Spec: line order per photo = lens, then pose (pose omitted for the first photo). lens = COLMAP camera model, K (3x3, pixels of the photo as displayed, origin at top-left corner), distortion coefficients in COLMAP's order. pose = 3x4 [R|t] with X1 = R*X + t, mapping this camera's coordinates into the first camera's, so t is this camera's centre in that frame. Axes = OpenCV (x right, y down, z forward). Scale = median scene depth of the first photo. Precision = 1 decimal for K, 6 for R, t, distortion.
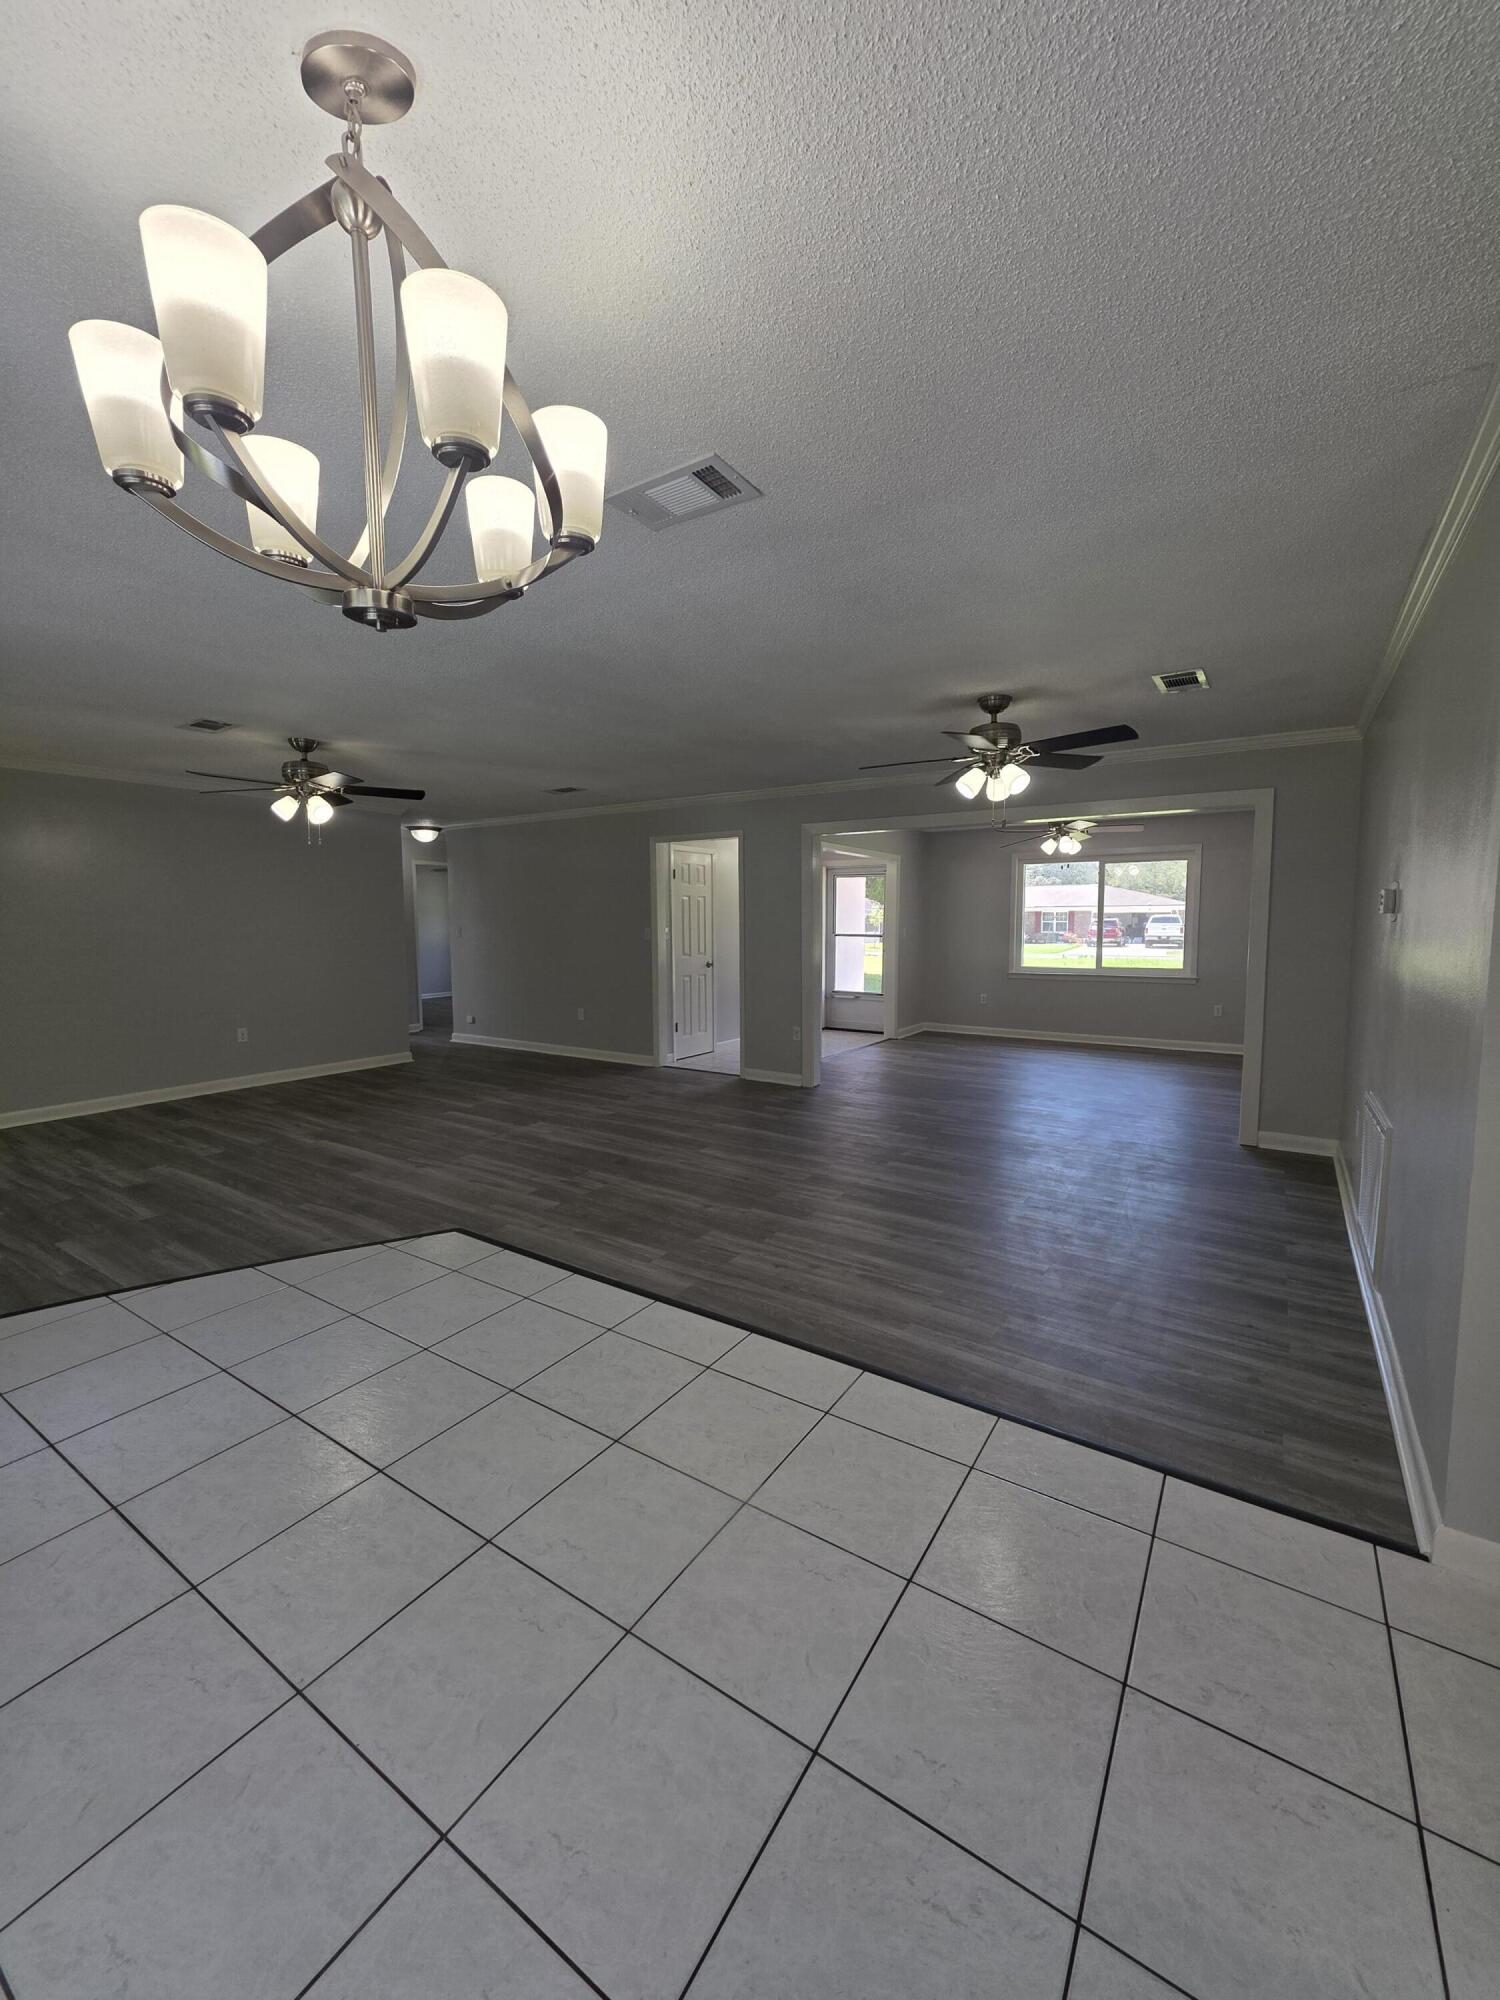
lens RADIAL K [[793.6, 0, 732.1], [0, 793.6, 999.8], [0, 0, 1]] dist [0.005862, -0.002008]
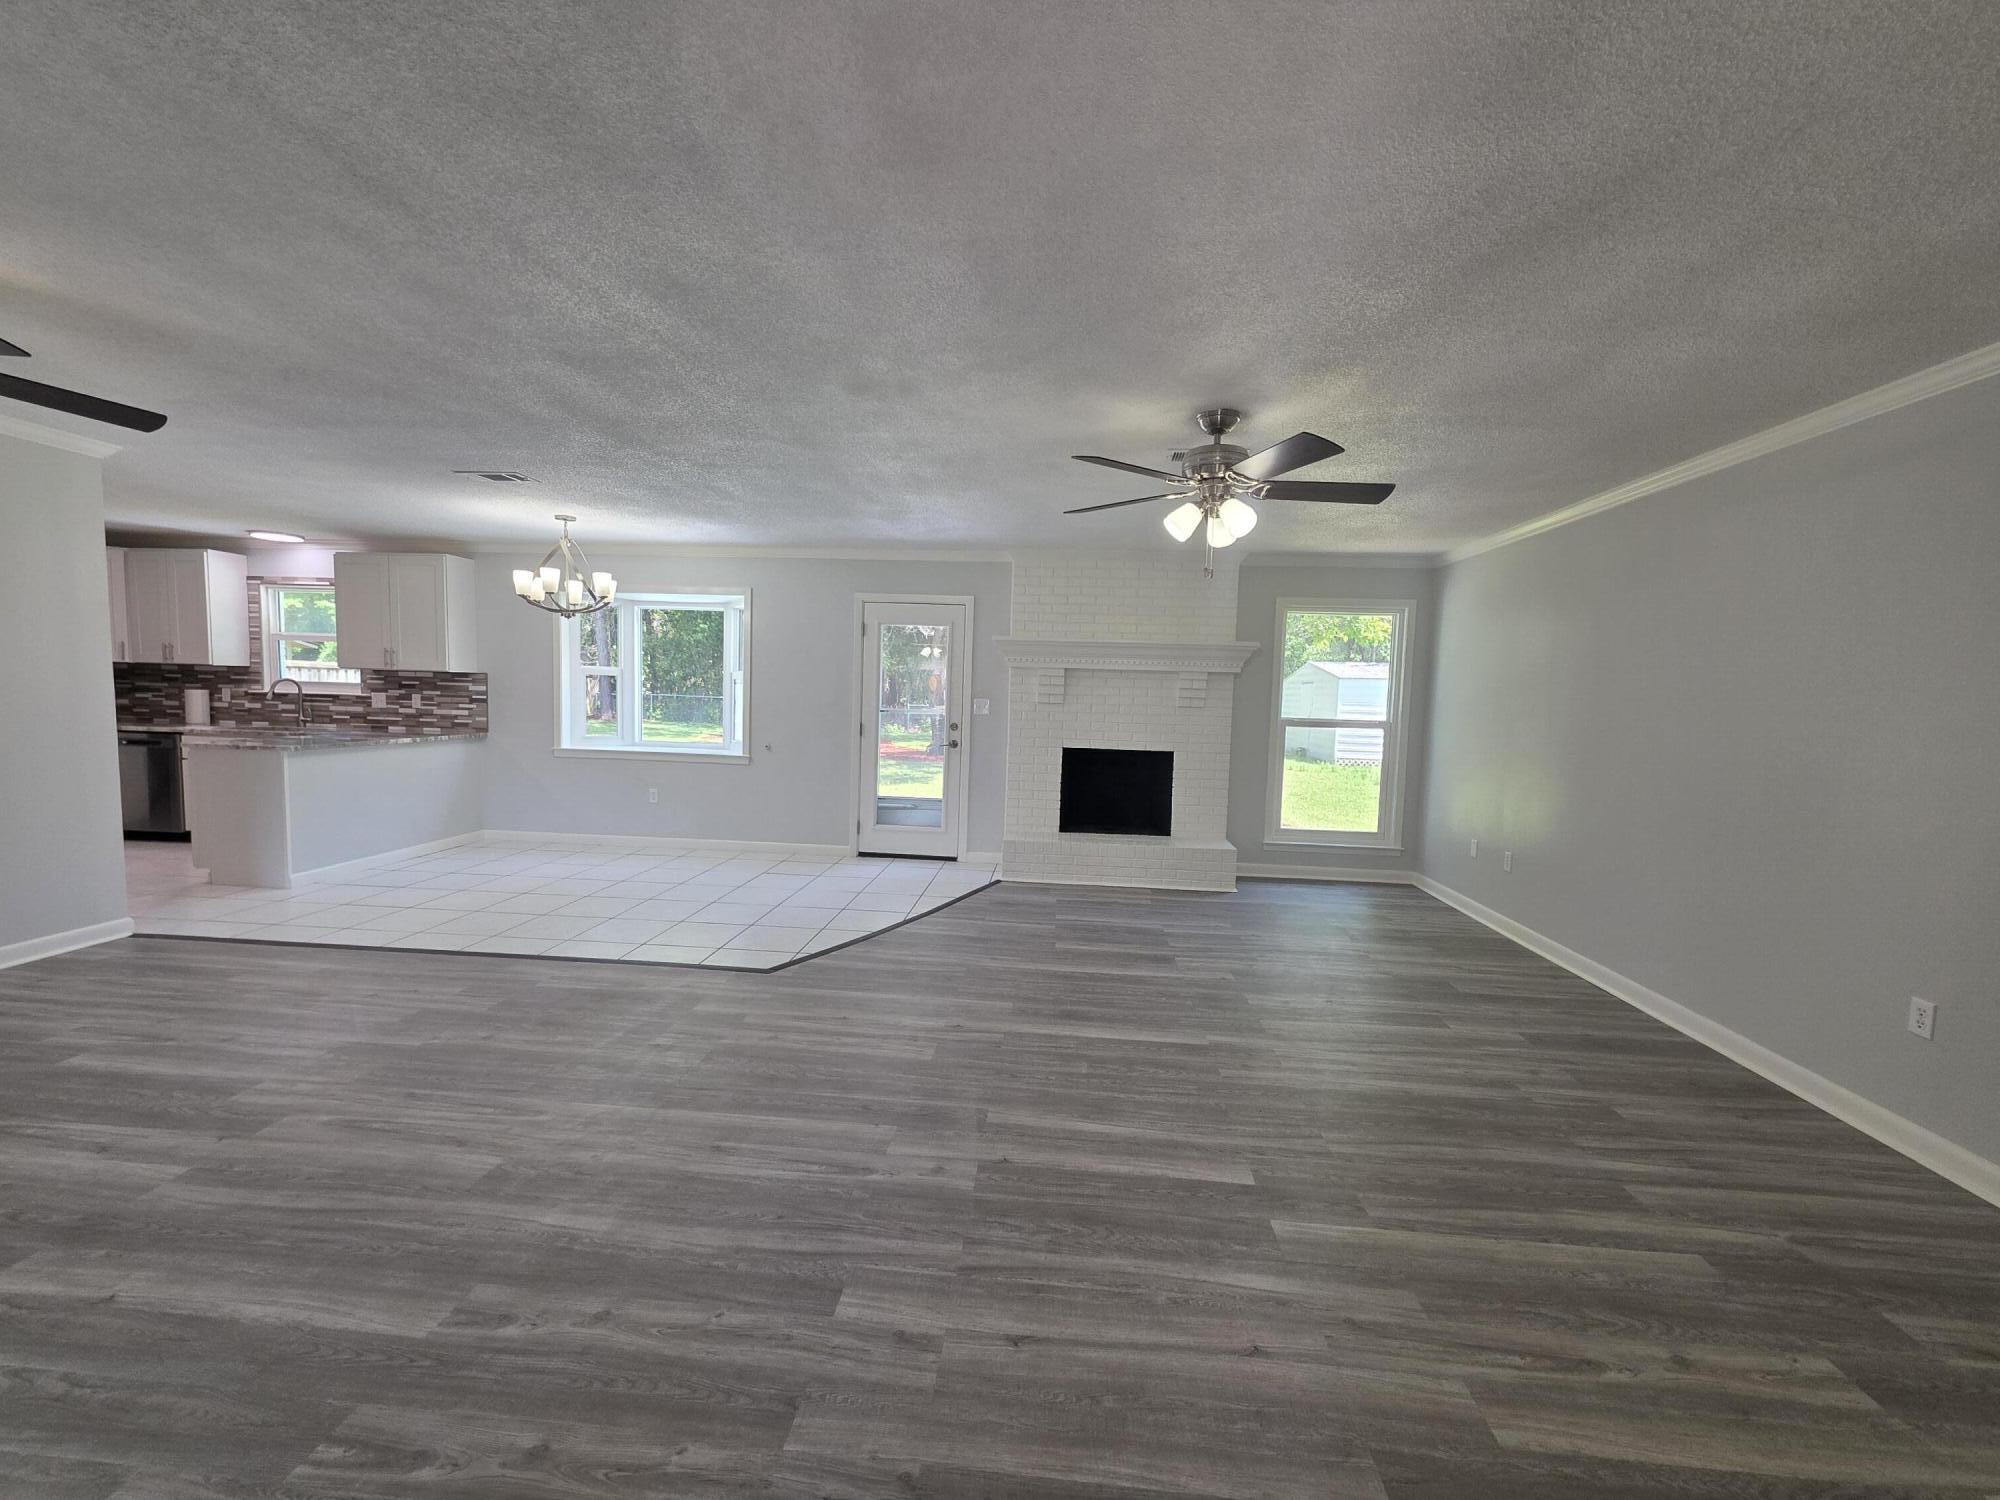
lens RADIAL K [[793.6, 0, 1003.4], [0, 793.6, 752.3], [0, 0, 1]] dist [0.005862, -0.002008]
pose [[-0.867179, 0.014845, -0.497775, -0.075762], [-0.076756, 0.983627, 0.163052, -0.164071], [0.492046, 0.179603, -0.851842, 1.658142]]
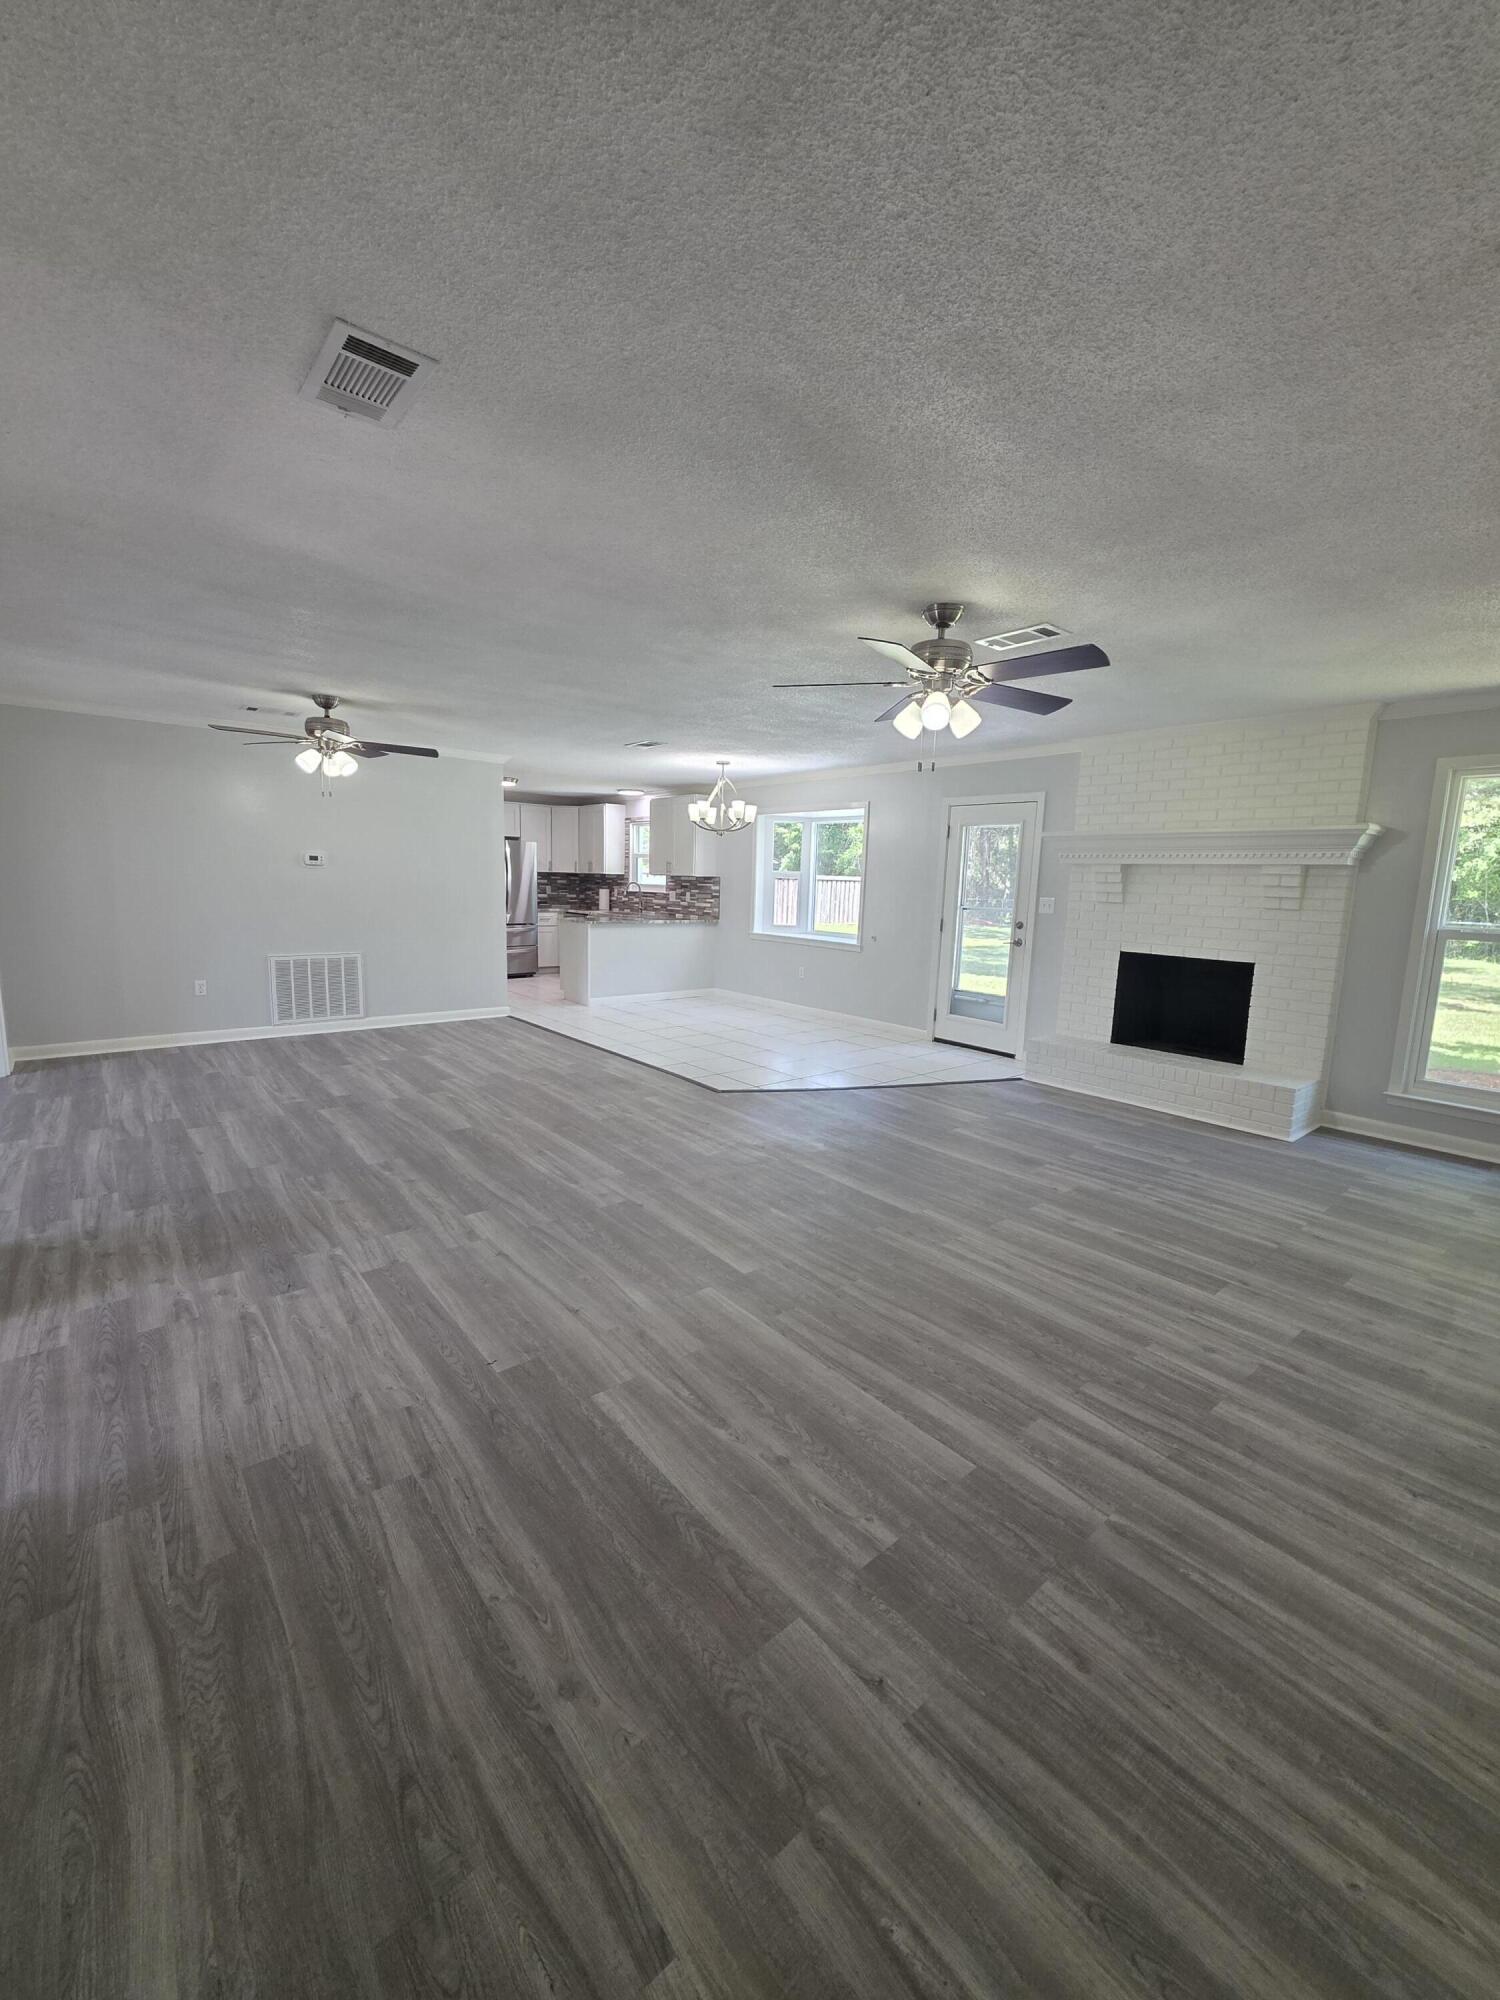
lens RADIAL K [[793.6, 0, 754.2], [0, 793.6, 1006.9], [0, 0, 1]] dist [0.005862, -0.002008]
pose [[-0.963391, -0.067998, 0.259335, -0.640147], [-0.000315, 0.967588, 0.252534, -0.190682], [-0.268101, 0.243207, -0.932187, 1.901250]]
